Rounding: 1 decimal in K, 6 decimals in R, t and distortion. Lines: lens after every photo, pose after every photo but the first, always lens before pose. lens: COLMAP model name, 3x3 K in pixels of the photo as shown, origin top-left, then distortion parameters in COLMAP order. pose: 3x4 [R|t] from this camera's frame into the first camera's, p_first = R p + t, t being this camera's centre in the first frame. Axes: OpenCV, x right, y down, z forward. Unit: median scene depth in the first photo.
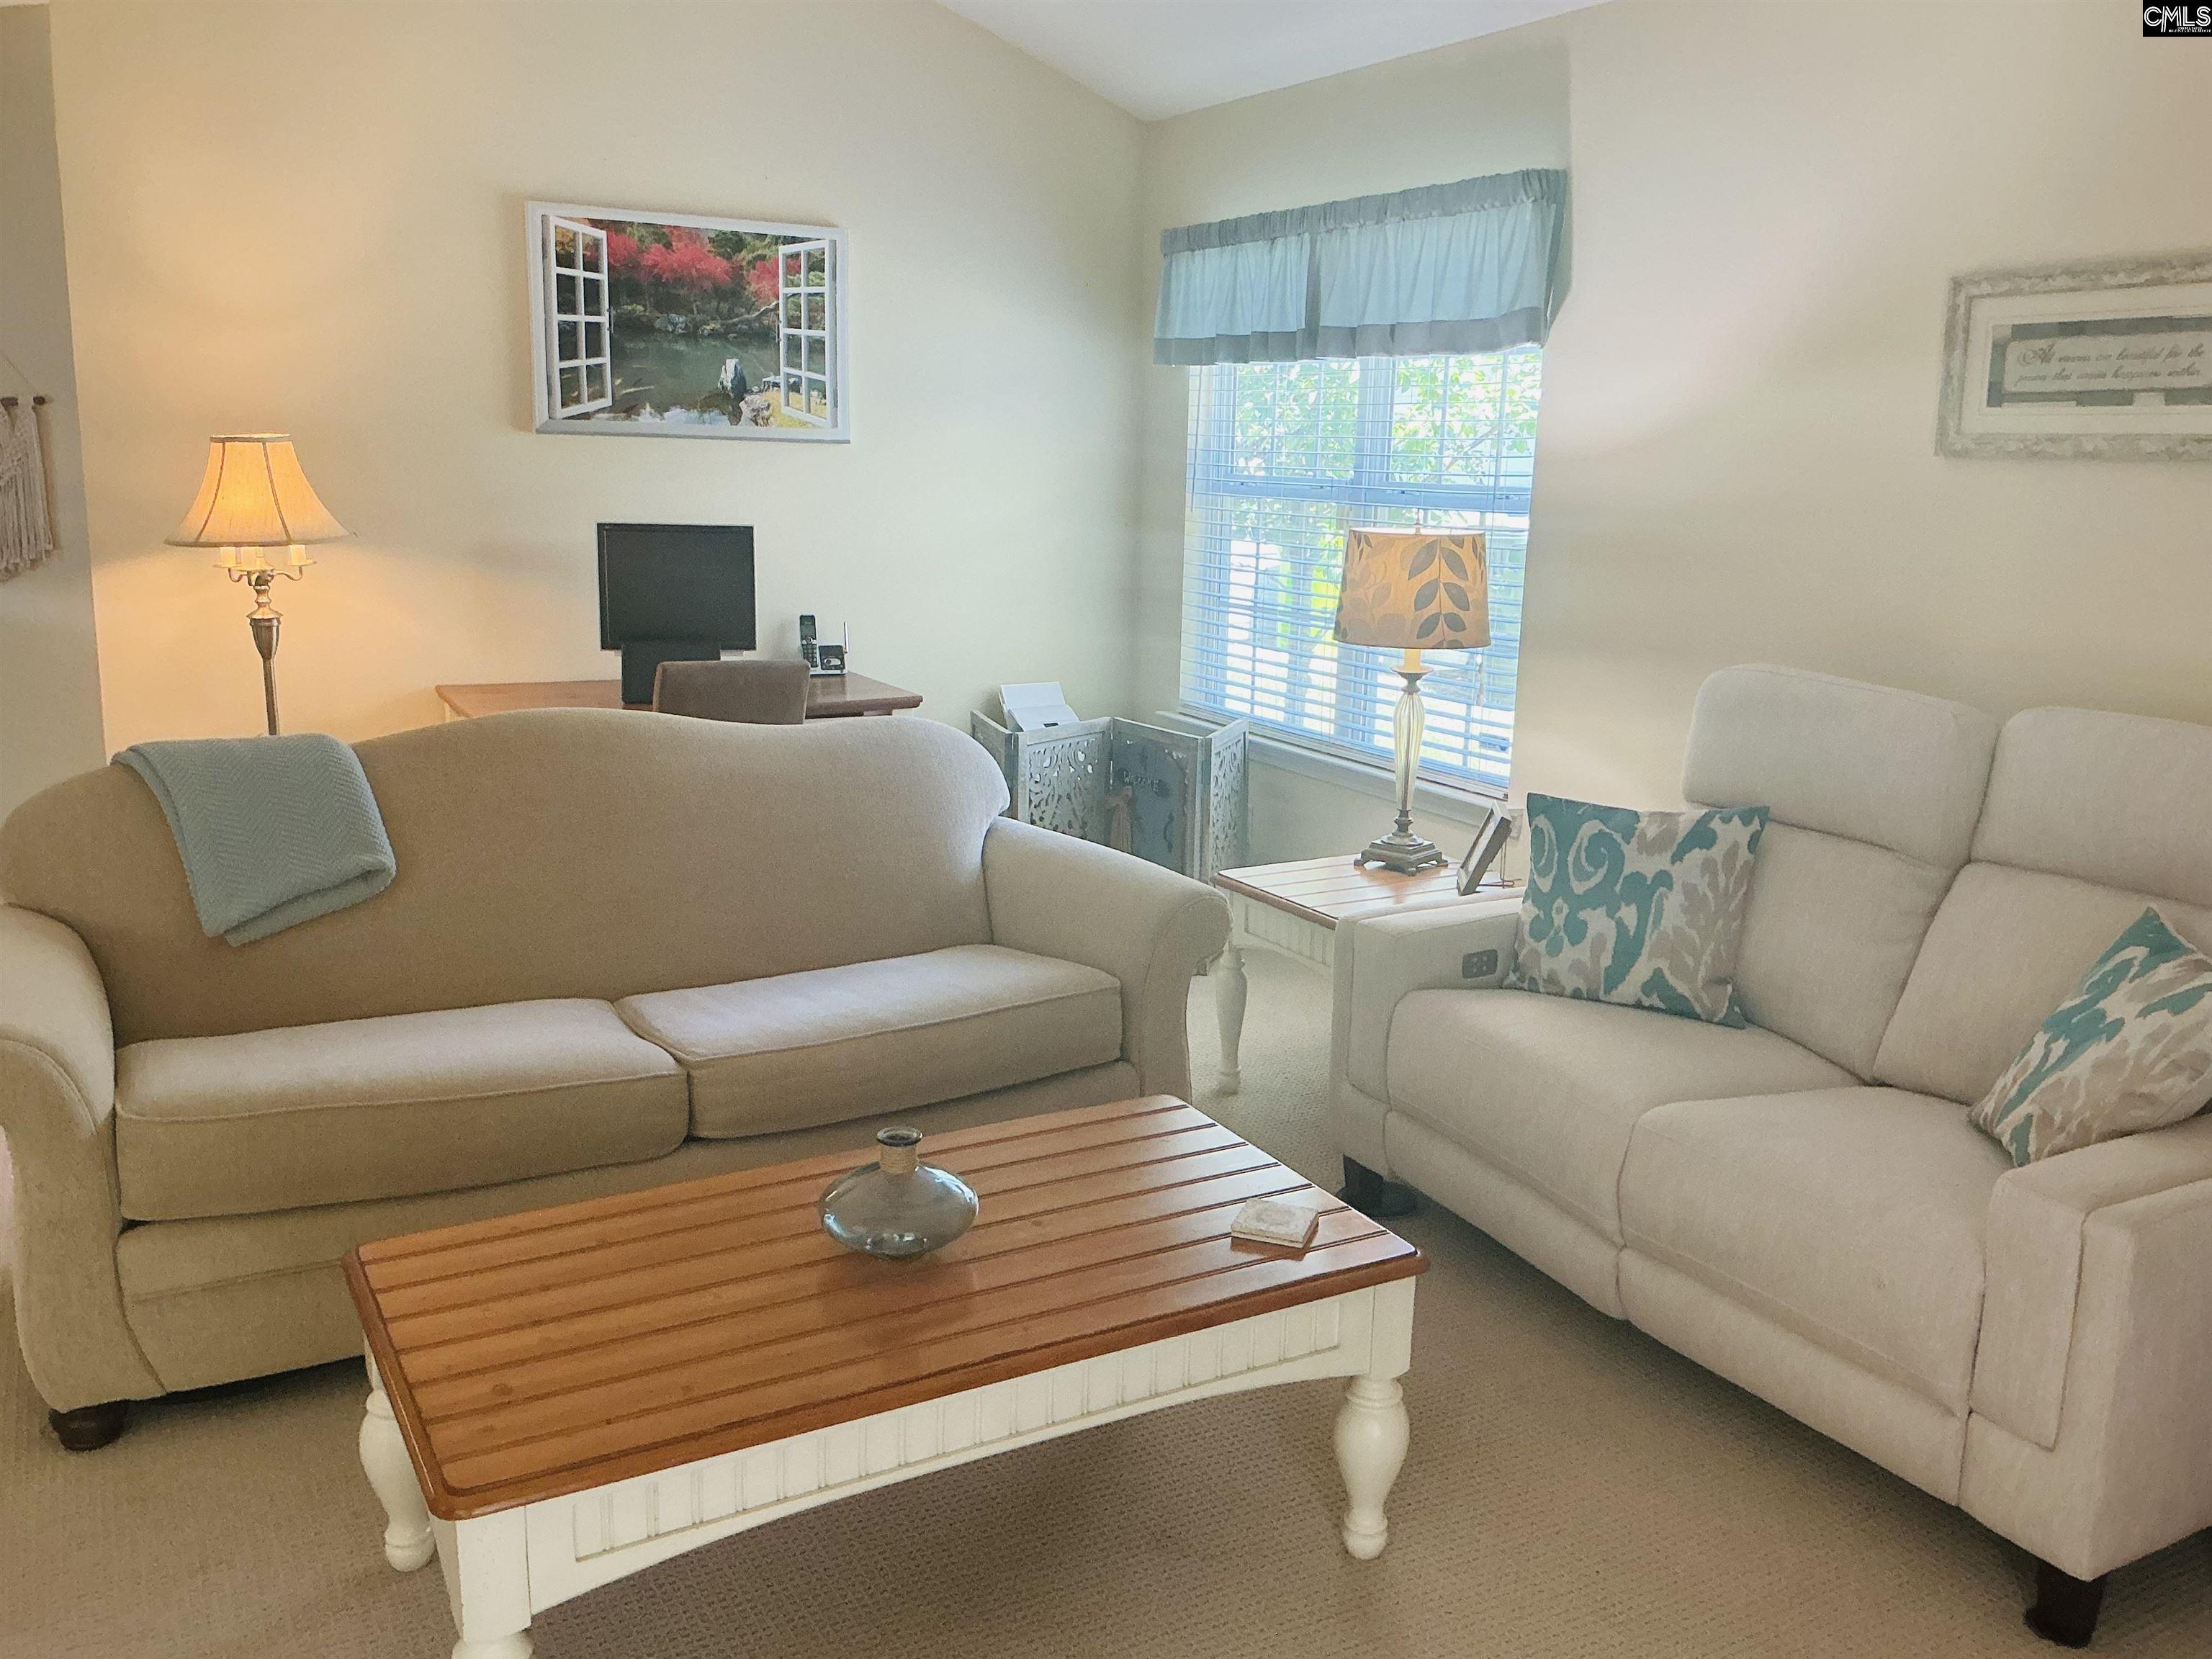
lens RADIAL K [[1811.5, 0, 1087.5], [0, 1811.5, 836.7], [0, 0, 1]] dist [0.124835, -0.255211]
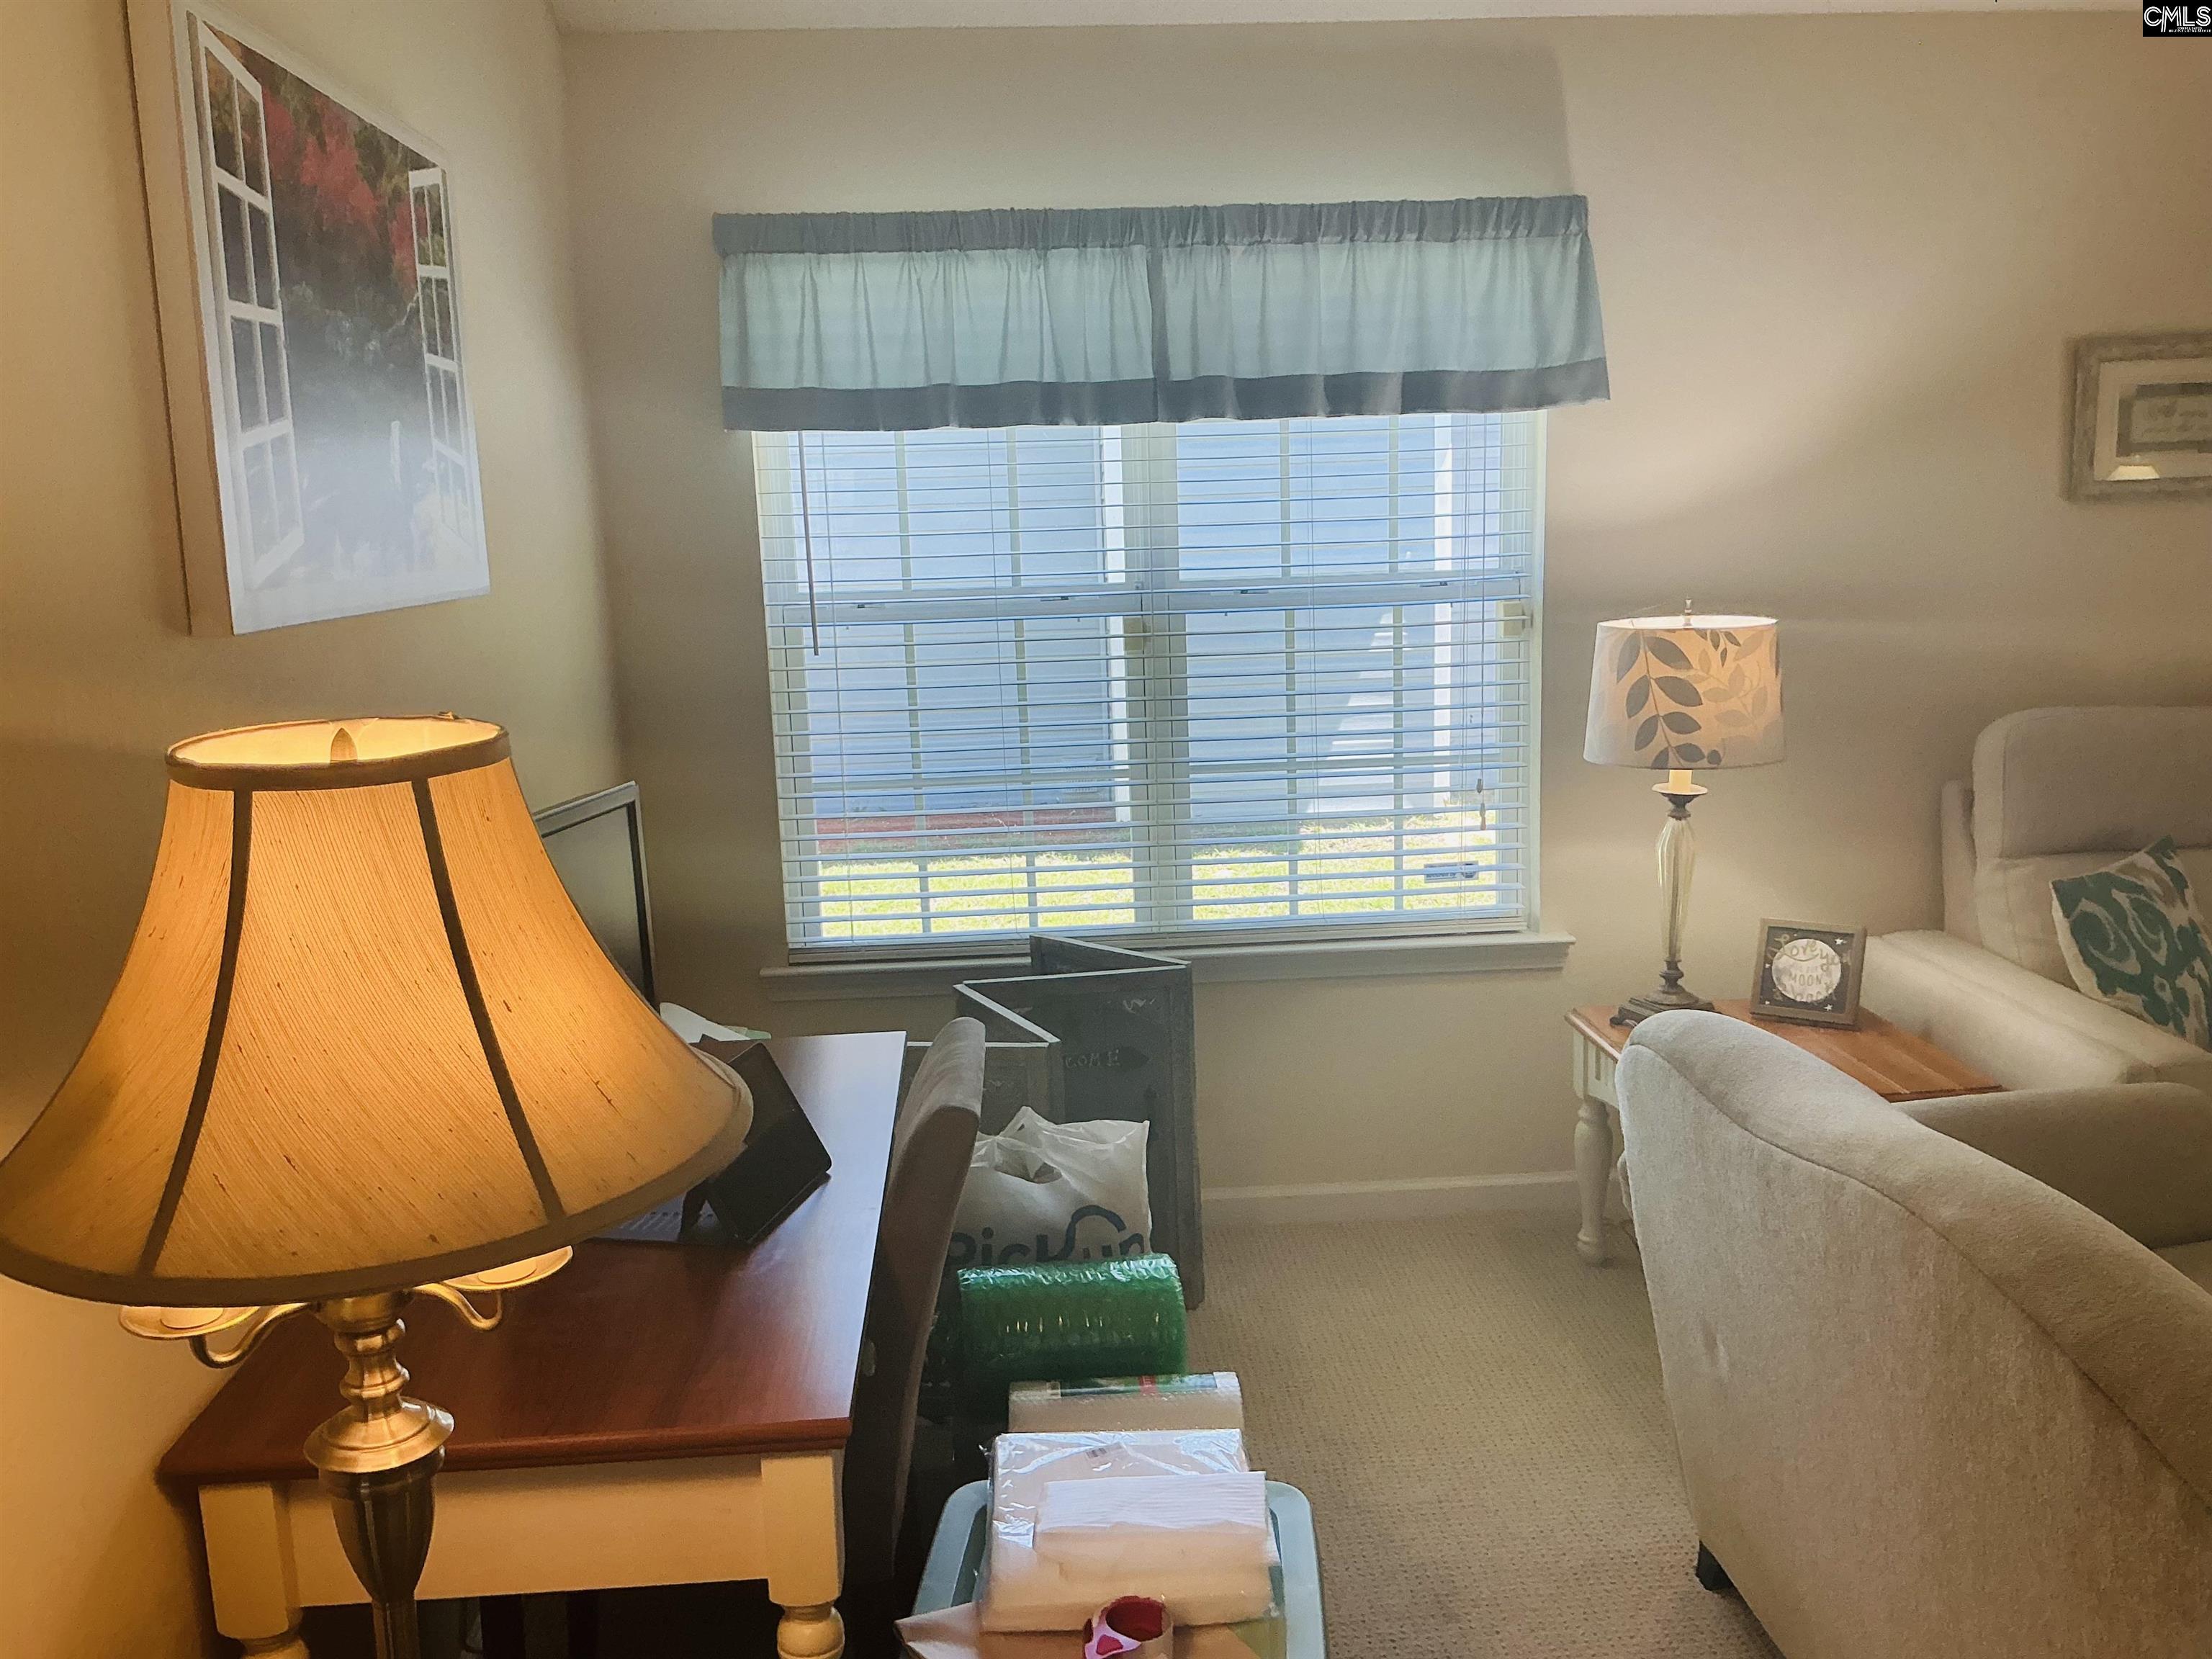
lens RADIAL K [[1811.5, 0, 1087.5], [0, 1811.5, 836.7], [0, 0, 1]] dist [0.124835, -0.255211]
pose [[0.425424, -0.201149, 0.882357, -0.656360], [0.237442, 0.965639, 0.105653, -0.219145], [-0.873290, 0.164561, 0.458567, 0.849781]]
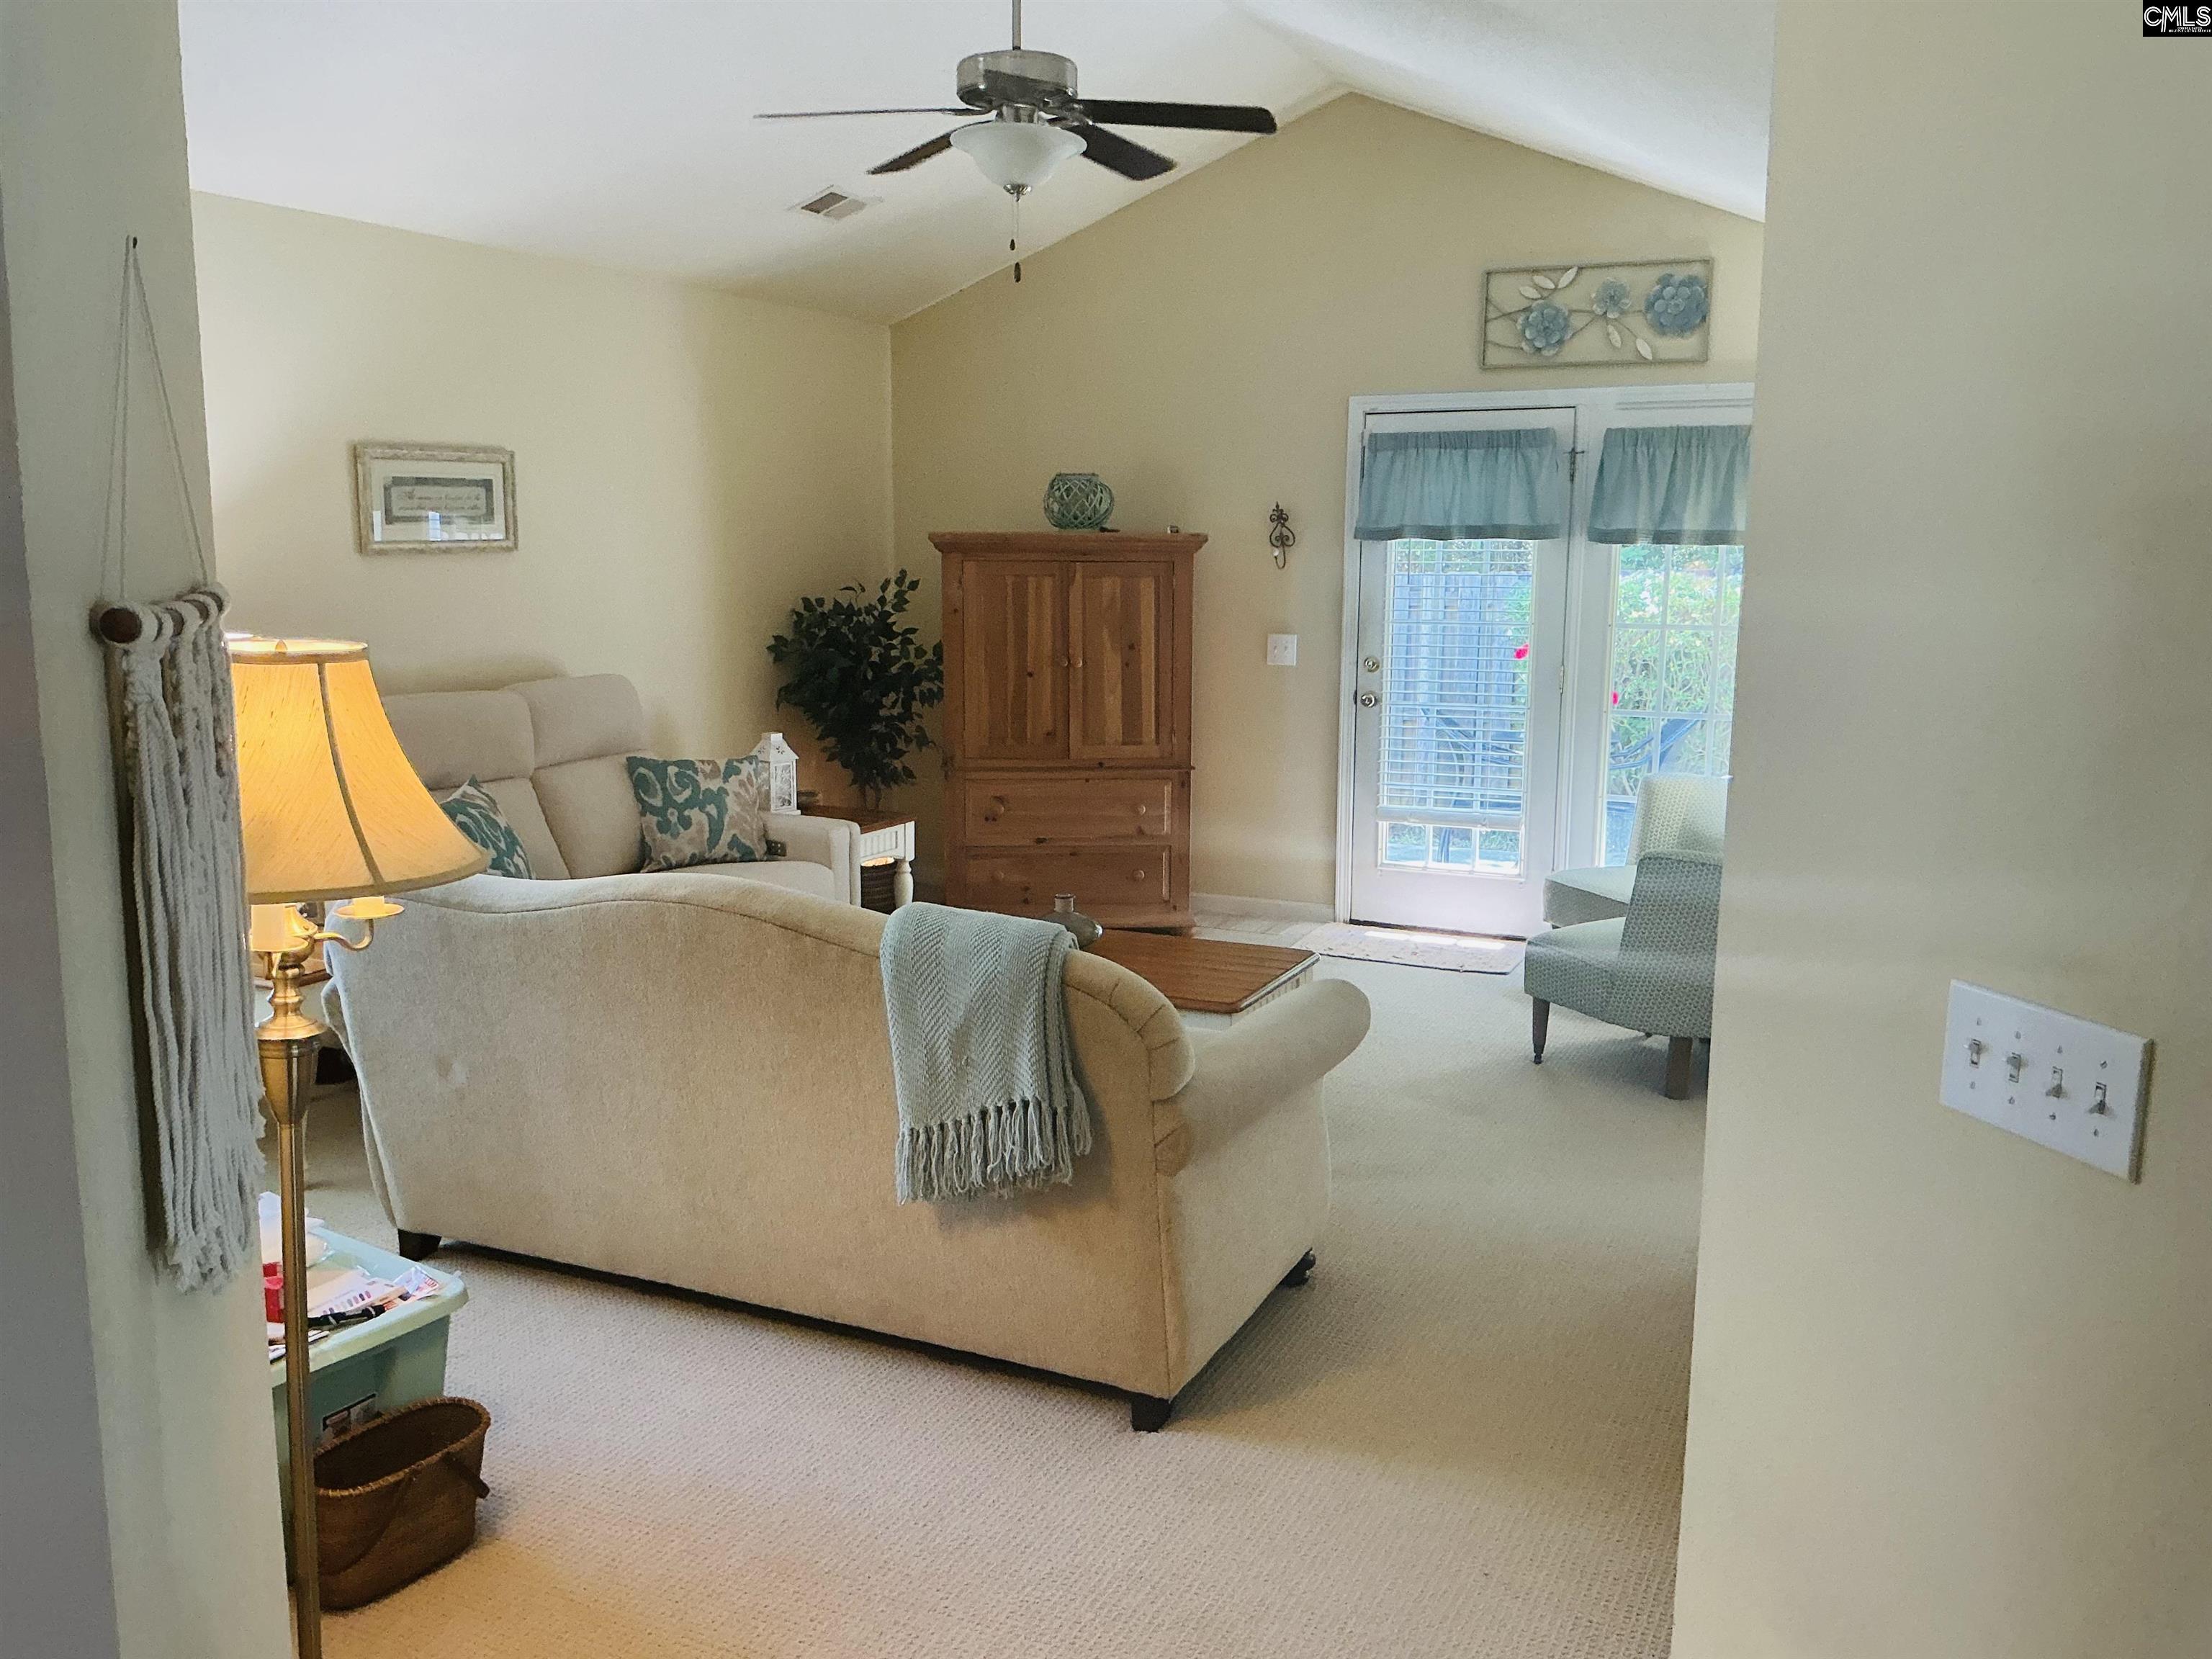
lens RADIAL K [[1811.5, 0, 1087.5], [0, 1811.5, 836.7], [0, 0, 1]] dist [0.124835, -0.255211]
pose [[-0.585170, -0.161454, 0.794675, -0.982873], [0.146777, 0.942704, 0.299610, -0.293683], [-0.797517, 0.291963, -0.527944, 1.146283]]
